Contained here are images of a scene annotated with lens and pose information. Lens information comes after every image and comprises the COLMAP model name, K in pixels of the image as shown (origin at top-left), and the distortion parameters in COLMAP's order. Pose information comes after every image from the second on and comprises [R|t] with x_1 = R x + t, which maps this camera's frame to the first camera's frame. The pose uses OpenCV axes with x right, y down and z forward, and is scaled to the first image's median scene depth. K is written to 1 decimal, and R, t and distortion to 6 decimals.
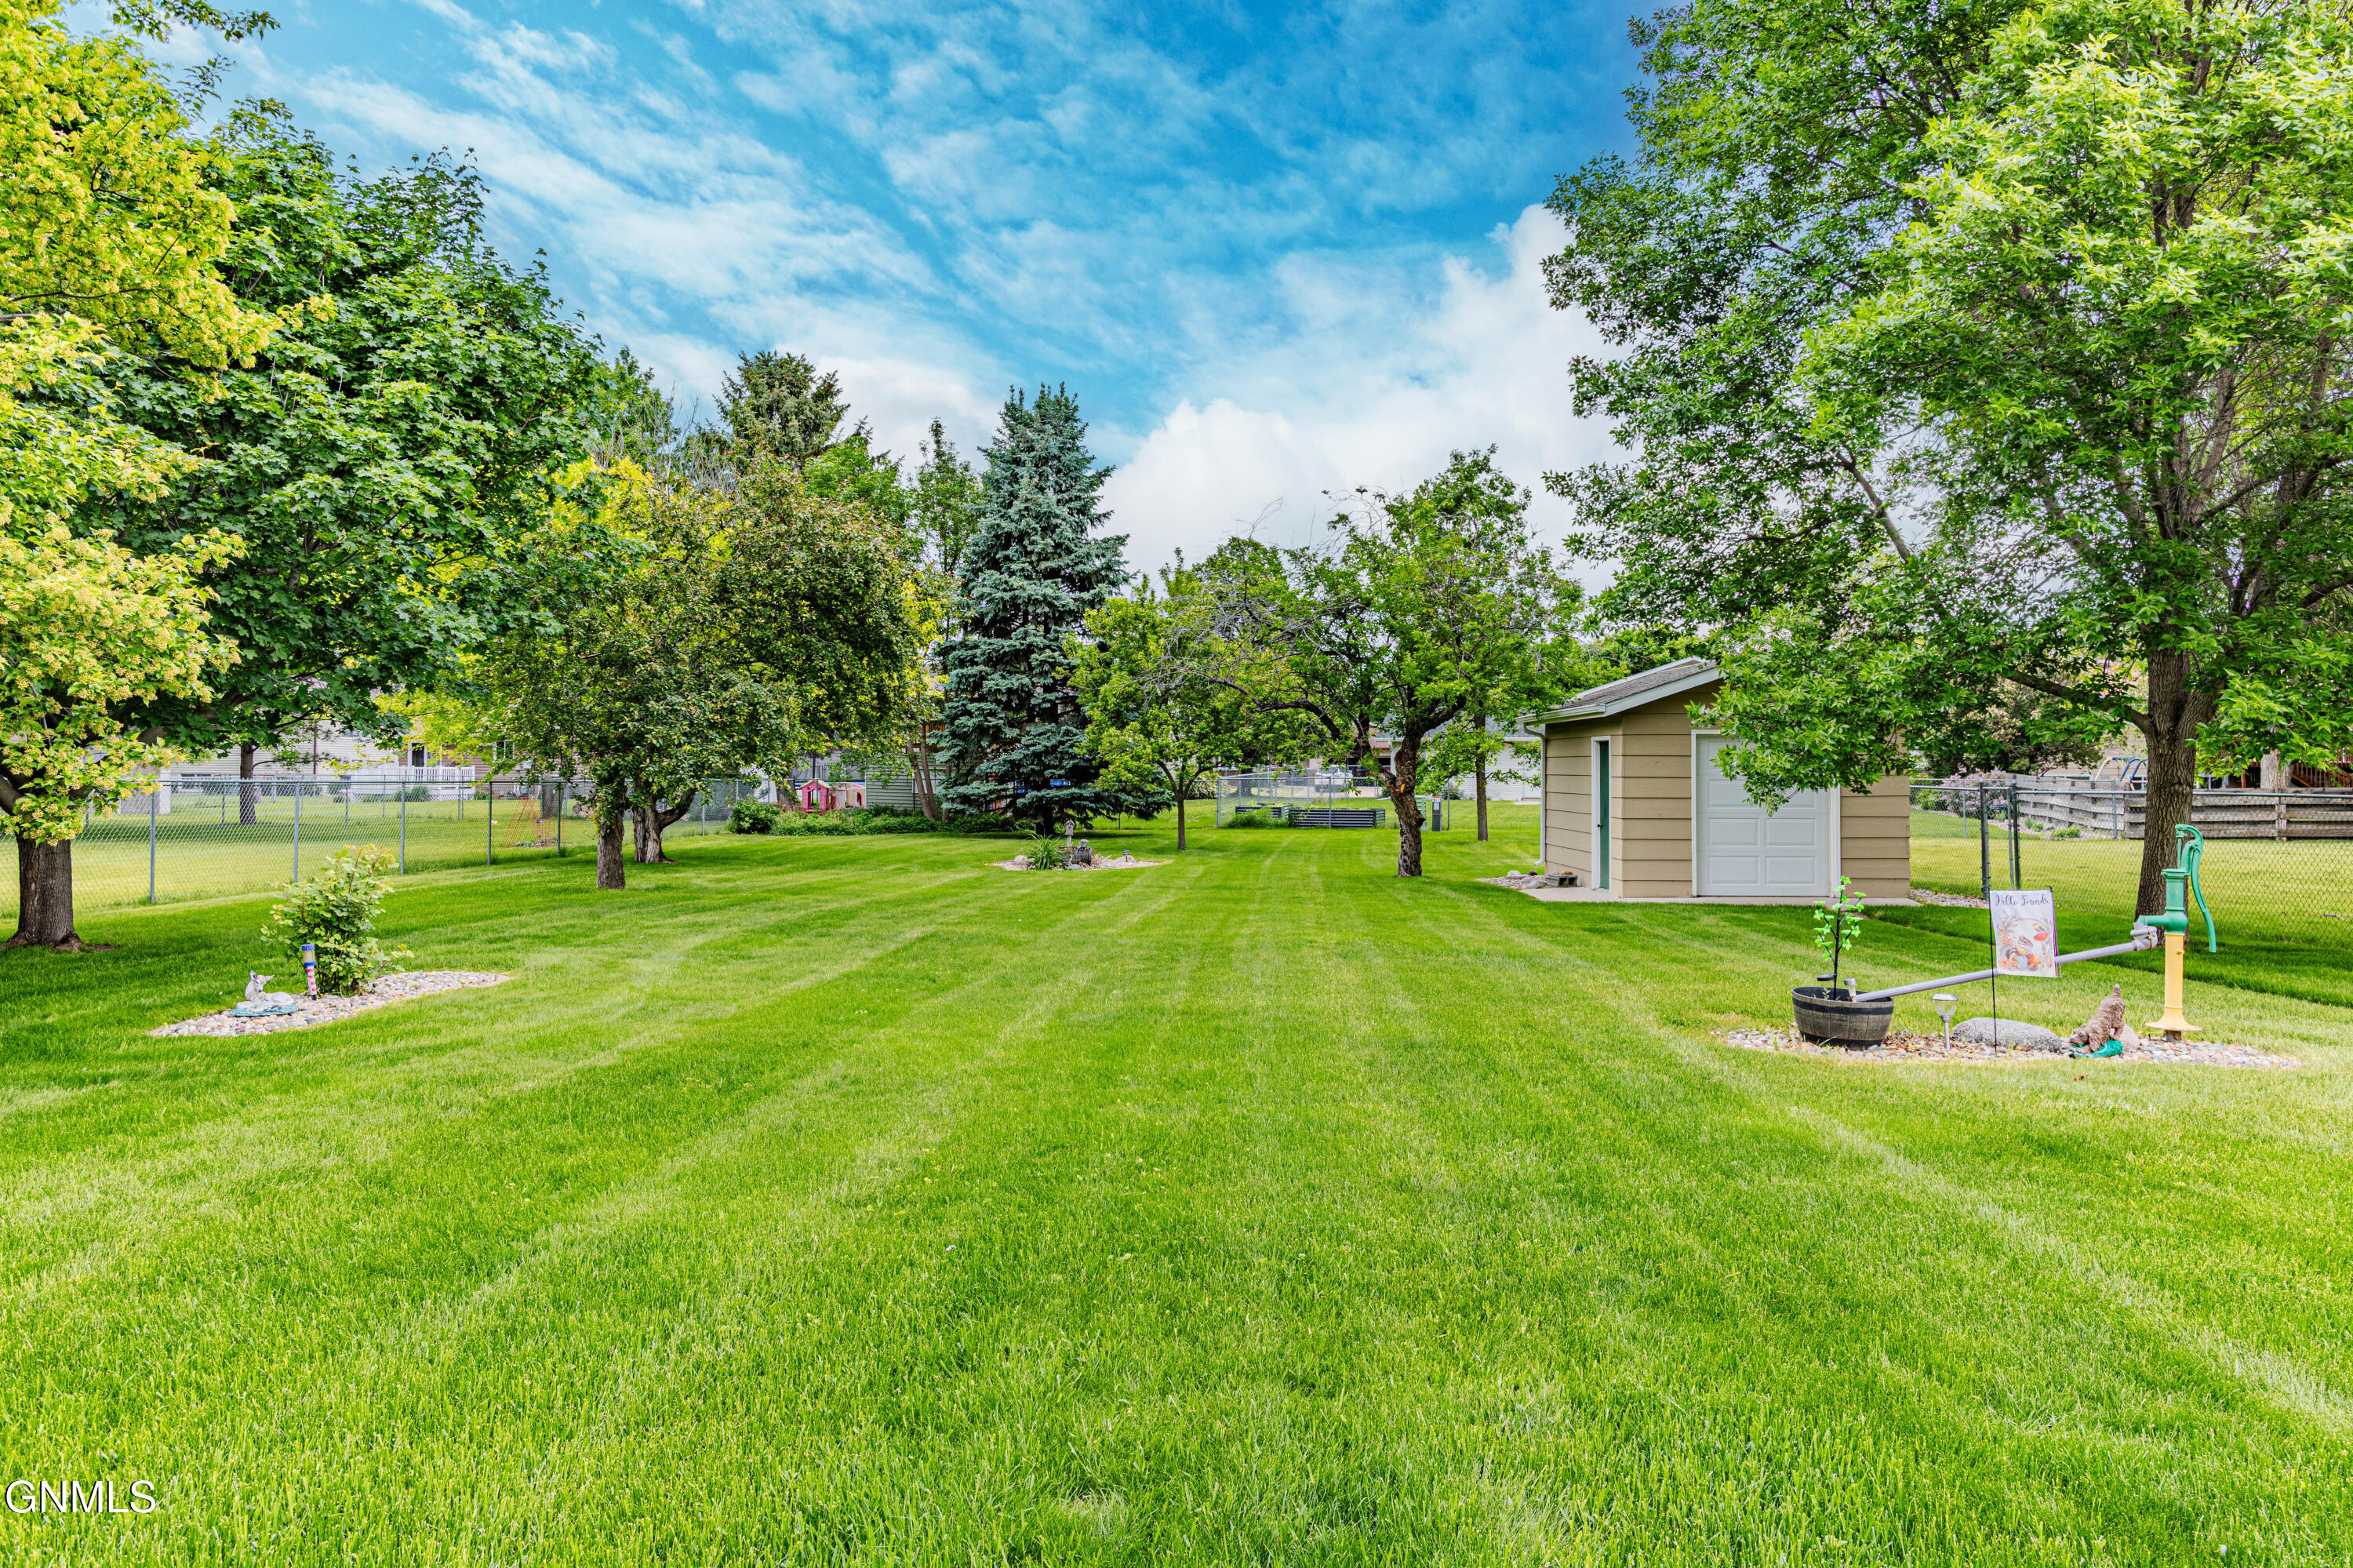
lens RADIAL K [[1651.8, 0, 1249.1], [0, 1651.8, 785.4], [0, 0, 1]] dist [0.003978, -0.000077]
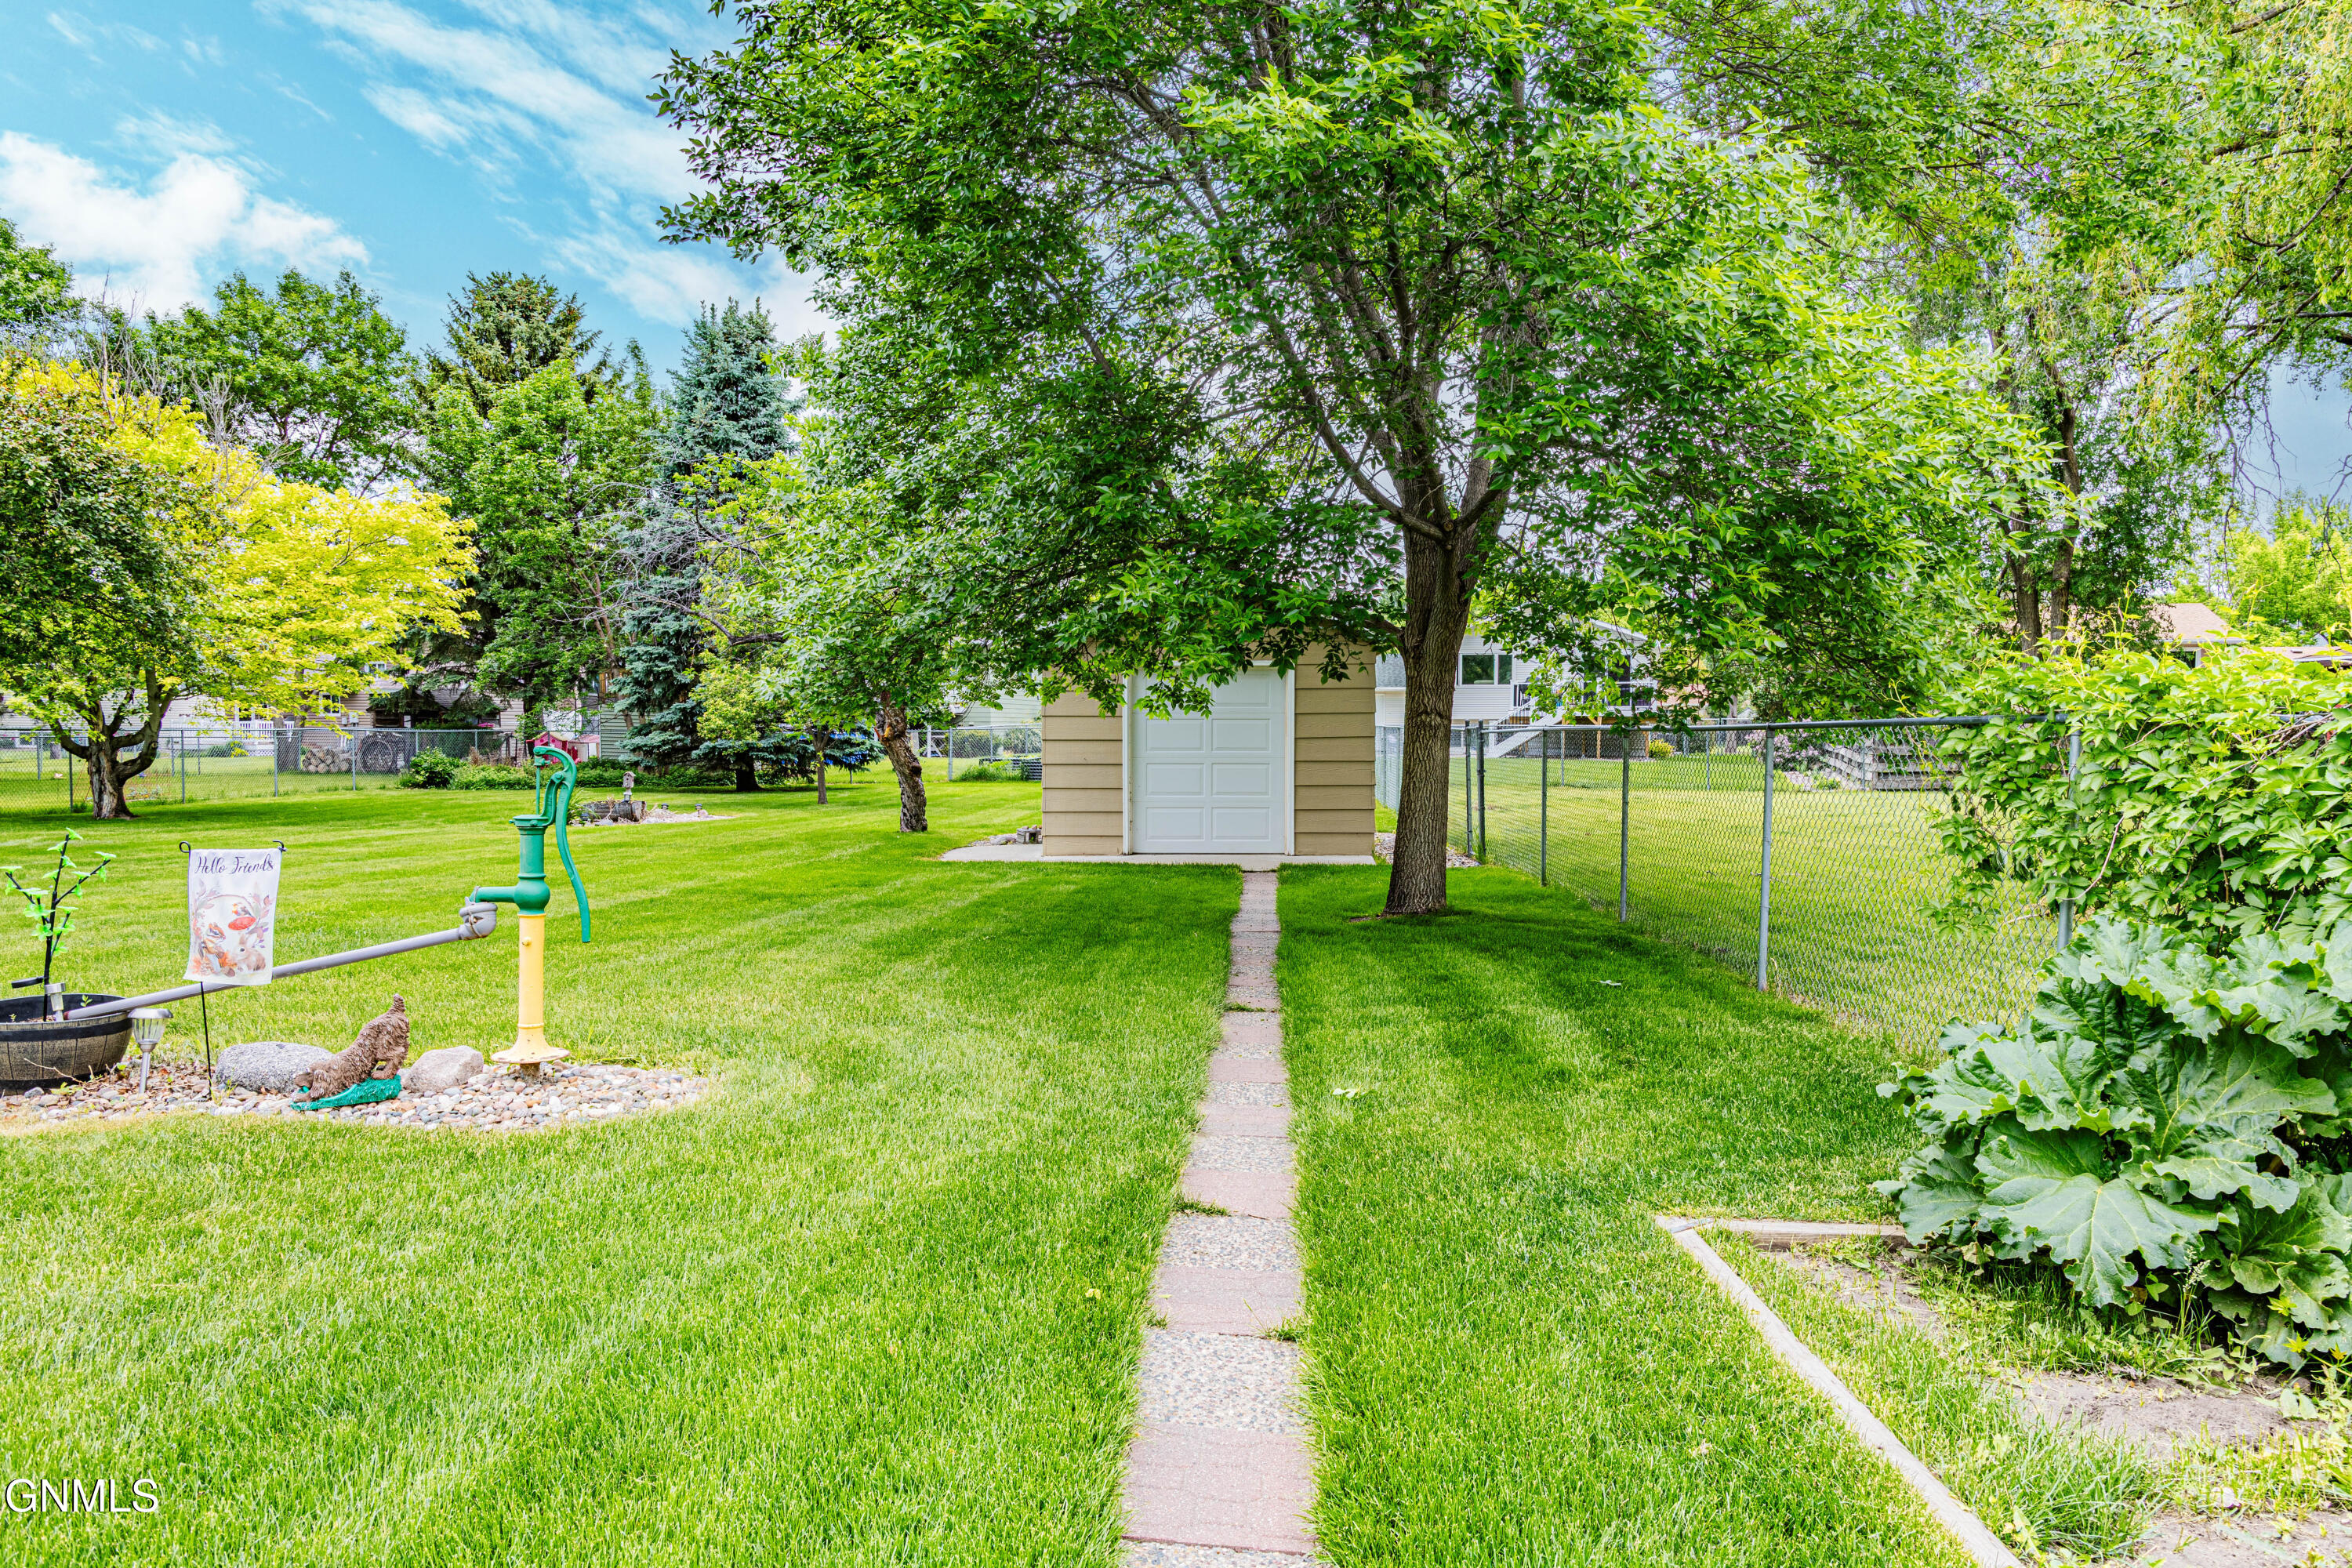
lens RADIAL K [[1651.0, 0, 1248.6], [0, 1651.0, 785.4], [0, 0, 1]] dist [0.003978, -0.000077]
pose [[0.999994, -0.002137, 0.002591, 0.167666], [0.002070, 0.999669, 0.025630, 0.004891], [-0.002645, -0.025625, 0.999668, 0.072978]]
